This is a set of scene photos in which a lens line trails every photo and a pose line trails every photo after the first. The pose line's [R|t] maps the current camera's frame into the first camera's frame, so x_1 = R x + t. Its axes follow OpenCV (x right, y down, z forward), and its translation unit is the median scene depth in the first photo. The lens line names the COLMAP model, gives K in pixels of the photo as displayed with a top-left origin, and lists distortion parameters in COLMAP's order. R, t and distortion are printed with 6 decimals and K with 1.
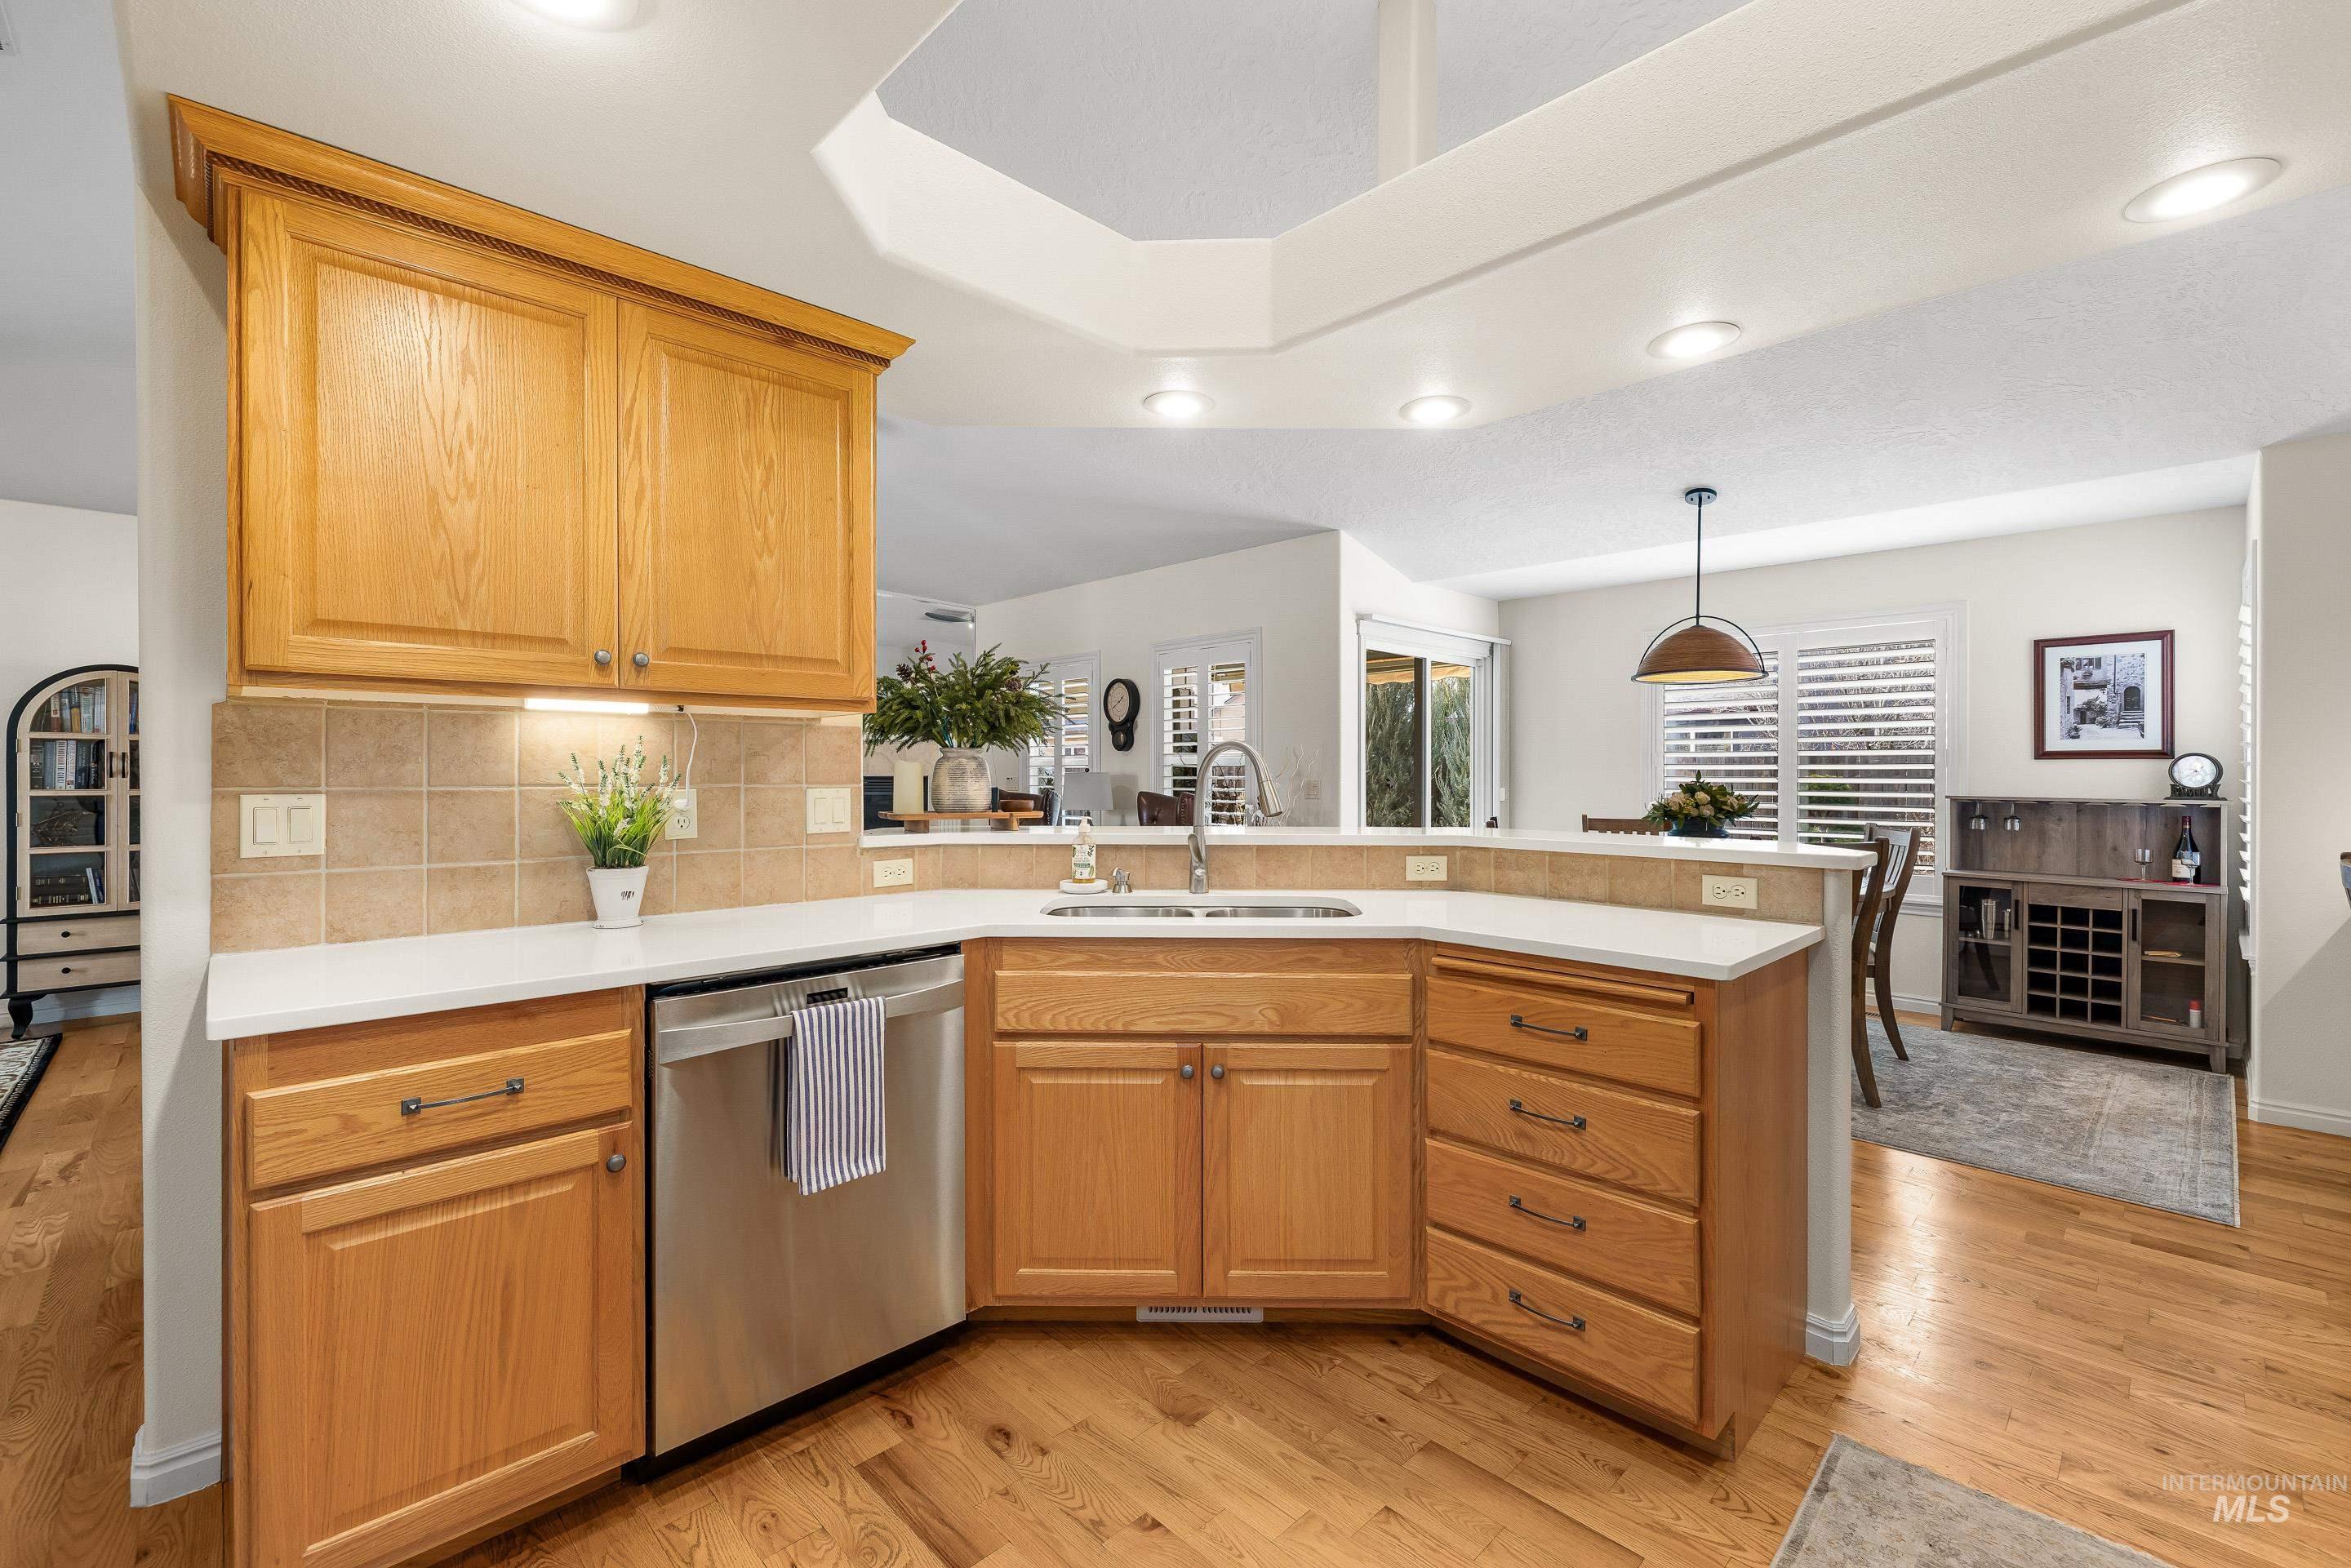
lens RADIAL K [[991.0, 0, 1166.4], [0, 991.0, 772.8], [0, 0, 1]] dist [0.002208, -0.000599]
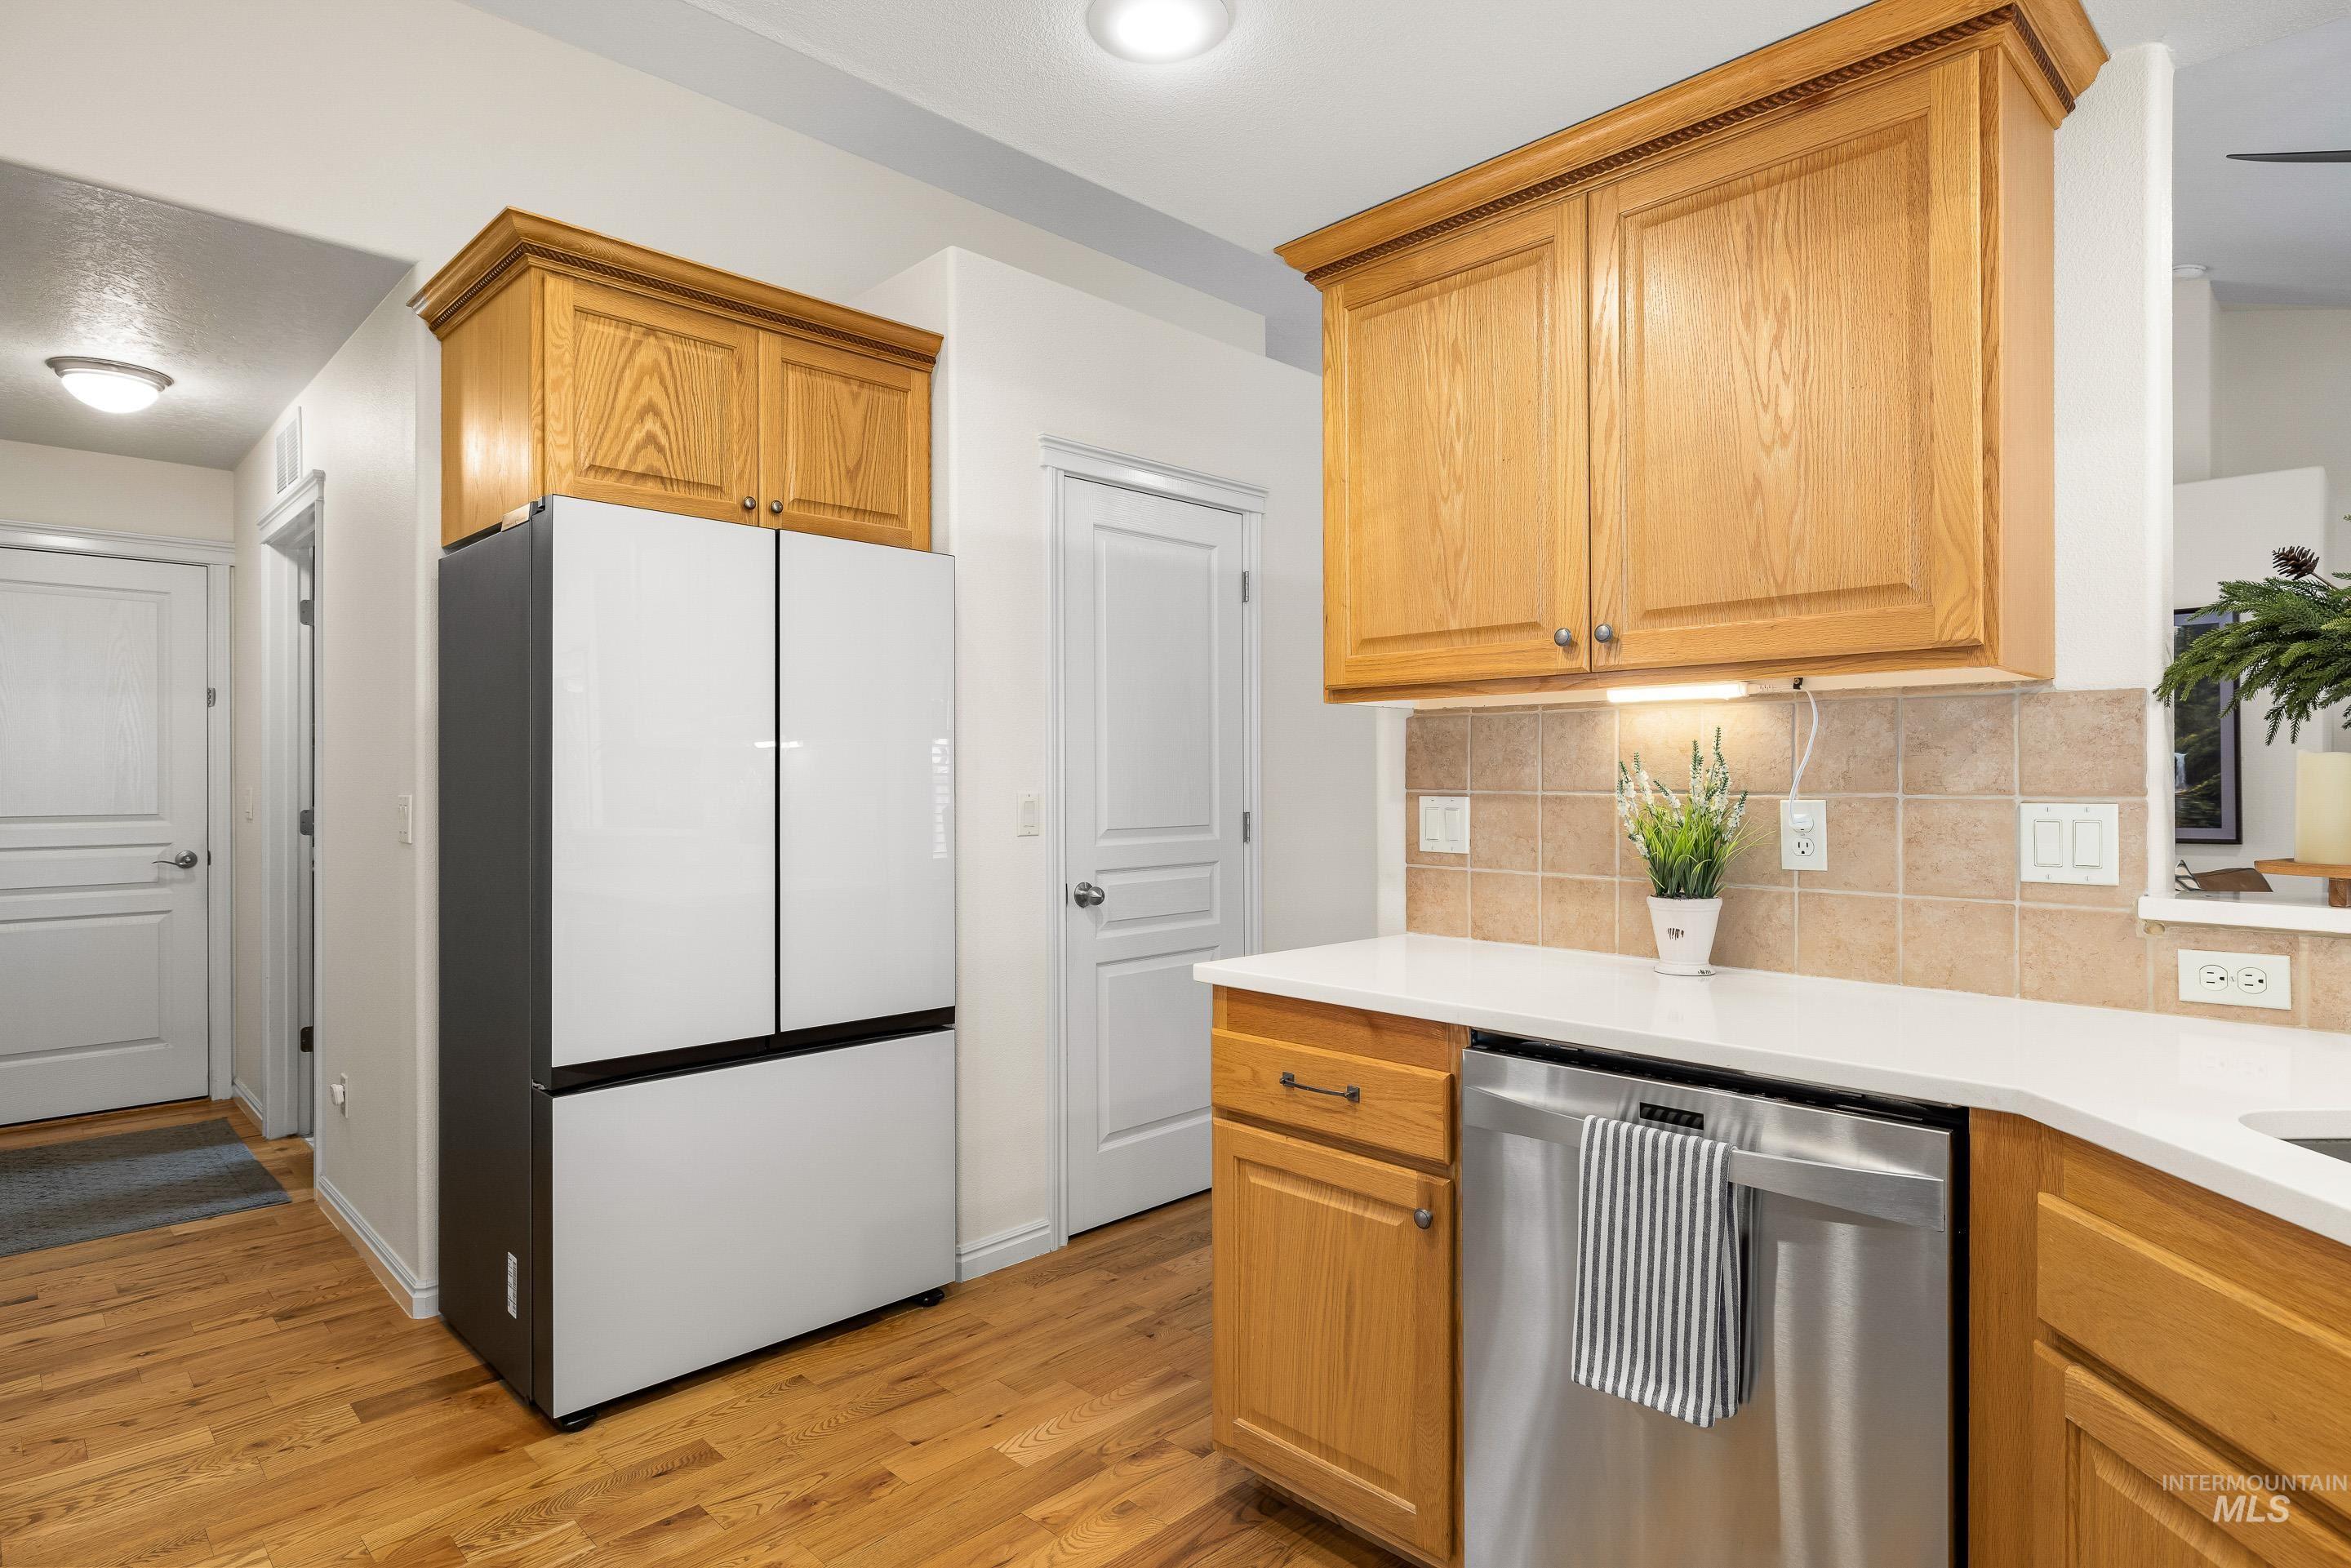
lens RADIAL K [[1274.9, 0, 1186.5], [0, 1274.9, 776.7], [0, 0, 1]] dist [0.000292, -0.001970]
pose [[0.000719, -0.002413, -0.999997, 0.345130], [-0.001067, 0.999997, -0.002413, 0.002478], [0.999999, 0.001069, 0.000716, 0.470094]]
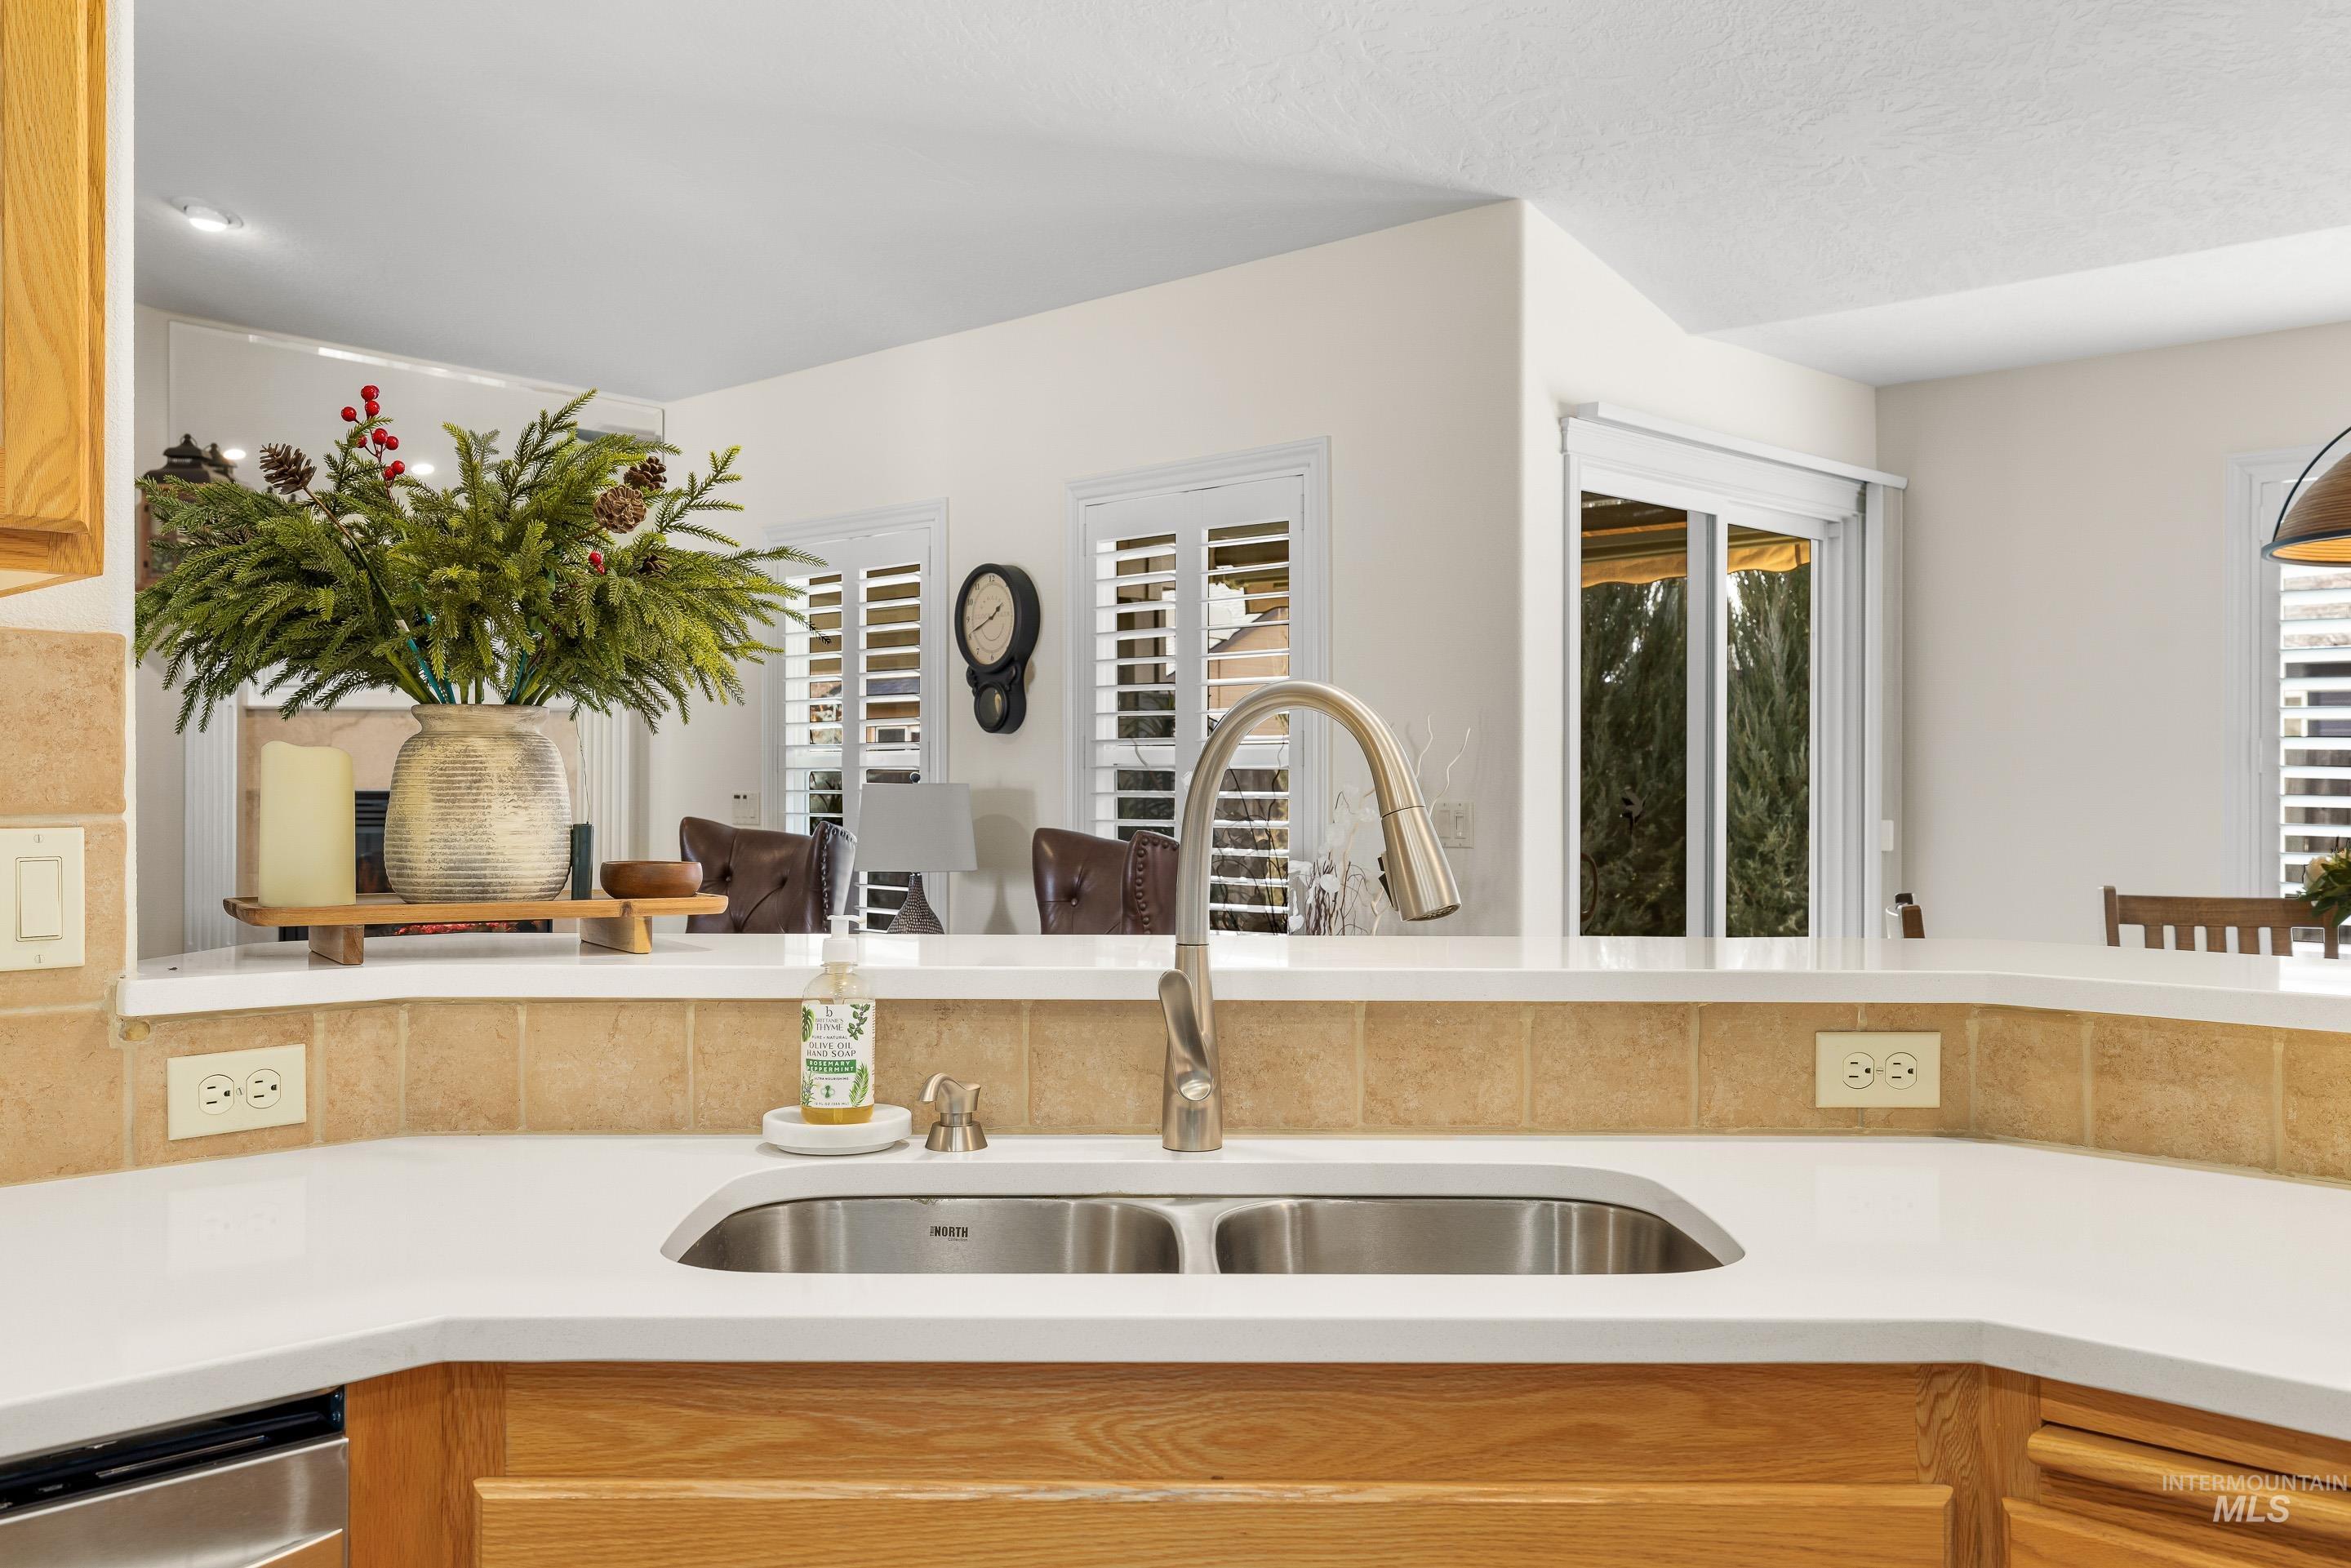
lens RADIAL K [[2002.1, 0, 1153.2], [0, 2002.1, 773.2], [0, 0, 1]] dist [-0.007008, 0.005589]
pose [[0.999732, 0.001783, 0.023102, 0.004619], [-0.001638, 0.999979, -0.006282, 0.001307], [-0.023113, 0.006242, 0.999713, 0.338497]]
